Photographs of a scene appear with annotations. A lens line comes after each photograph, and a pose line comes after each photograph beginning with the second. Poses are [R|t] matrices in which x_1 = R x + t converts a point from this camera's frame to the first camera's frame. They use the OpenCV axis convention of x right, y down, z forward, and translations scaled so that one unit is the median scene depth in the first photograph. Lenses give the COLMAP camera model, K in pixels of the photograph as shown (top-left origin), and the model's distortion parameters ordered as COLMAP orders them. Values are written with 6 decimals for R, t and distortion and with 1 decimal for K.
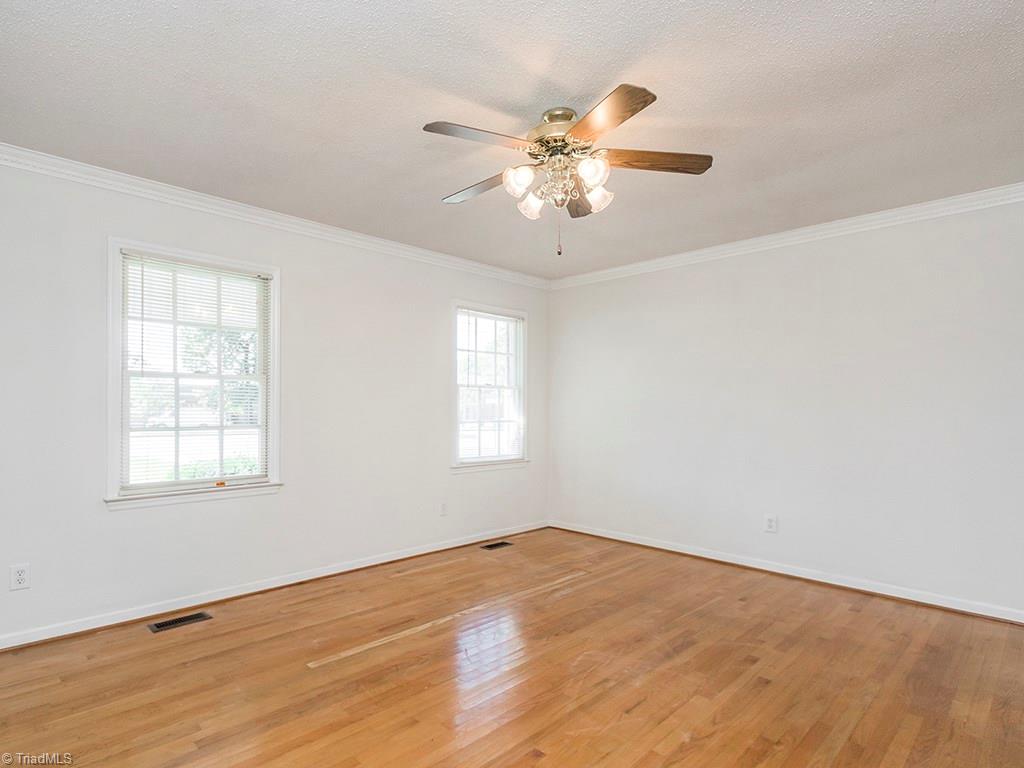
lens RADIAL K [[556.7, 0, 493.5], [0, 556.7, 406.4], [0, 0, 1]] dist [0.009011, -0.001017]
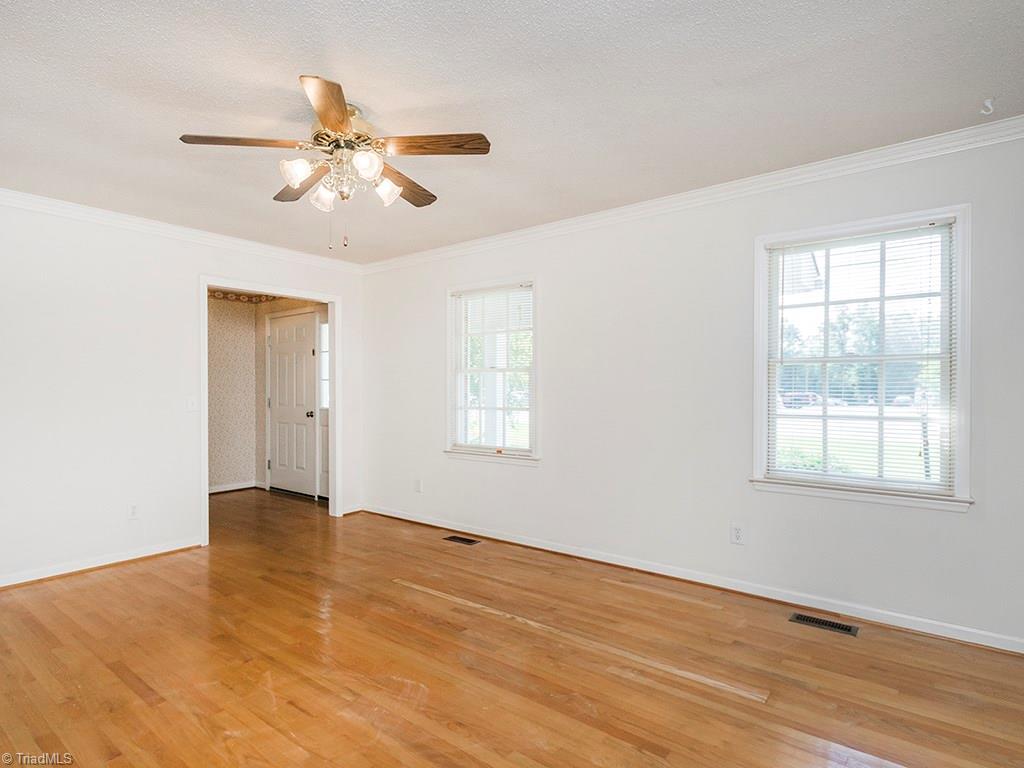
lens RADIAL K [[552.9, 0, 454.3], [0, 552.9, 391.0], [0, 0, 1]] dist [-0.003437, 0.002924]
pose [[0.088647, -0.004483, -0.996053, 0.795914], [-0.001929, 0.999987, -0.004673, 0.002546], [0.996061, 0.002335, 0.088637, 0.774157]]
